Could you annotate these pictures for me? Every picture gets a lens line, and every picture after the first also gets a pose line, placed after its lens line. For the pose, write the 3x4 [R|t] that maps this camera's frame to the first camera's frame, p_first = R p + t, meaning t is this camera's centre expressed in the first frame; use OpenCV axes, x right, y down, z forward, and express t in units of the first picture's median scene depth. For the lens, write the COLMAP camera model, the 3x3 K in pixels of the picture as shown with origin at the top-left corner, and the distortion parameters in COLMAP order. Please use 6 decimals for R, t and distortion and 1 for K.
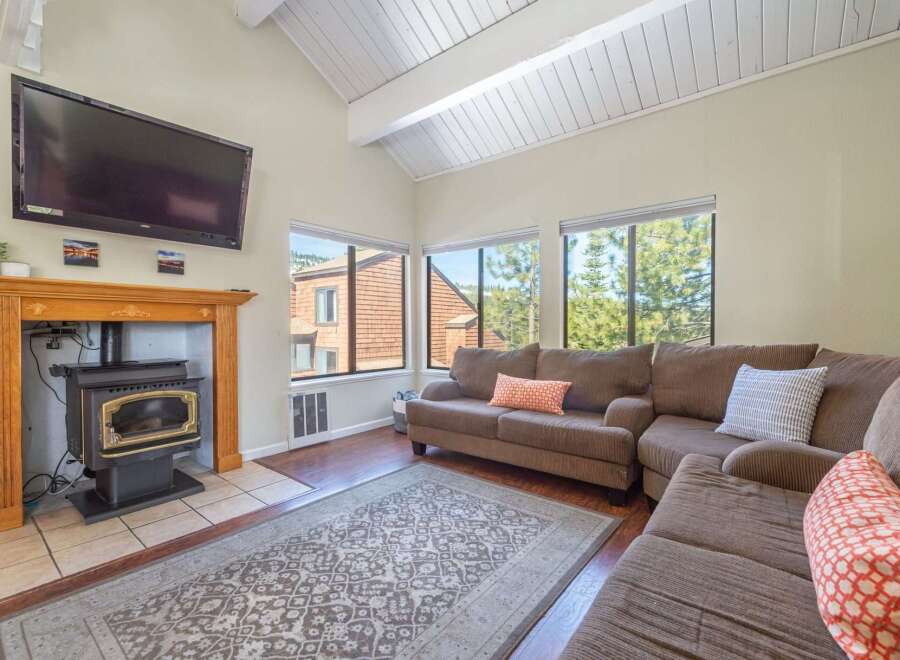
lens RADIAL K [[413.5, 0, 442.0], [0, 413.5, 332.1], [0, 0, 1]] dist [0.009543, 0.000246]
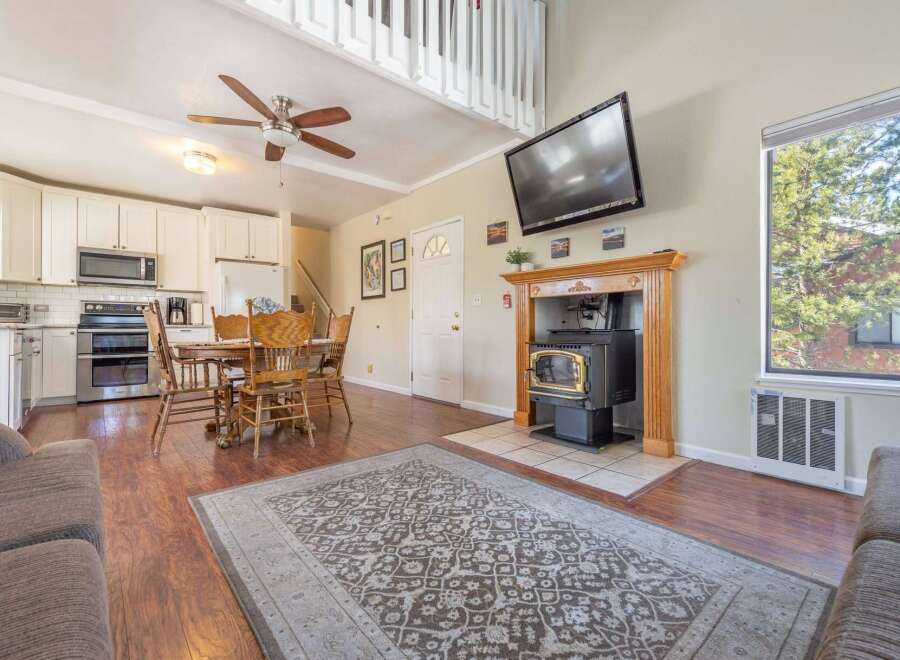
lens RADIAL K [[413.5, 0, 449.6], [0, 413.5, 322.7], [0, 0, 1]] dist [0.009543, 0.000246]
pose [[-0.183858, -0.010045, -0.982901, 0.584317], [-0.011238, 0.999904, -0.008116, 0.078606], [0.982889, 0.009553, -0.183954, 0.947805]]
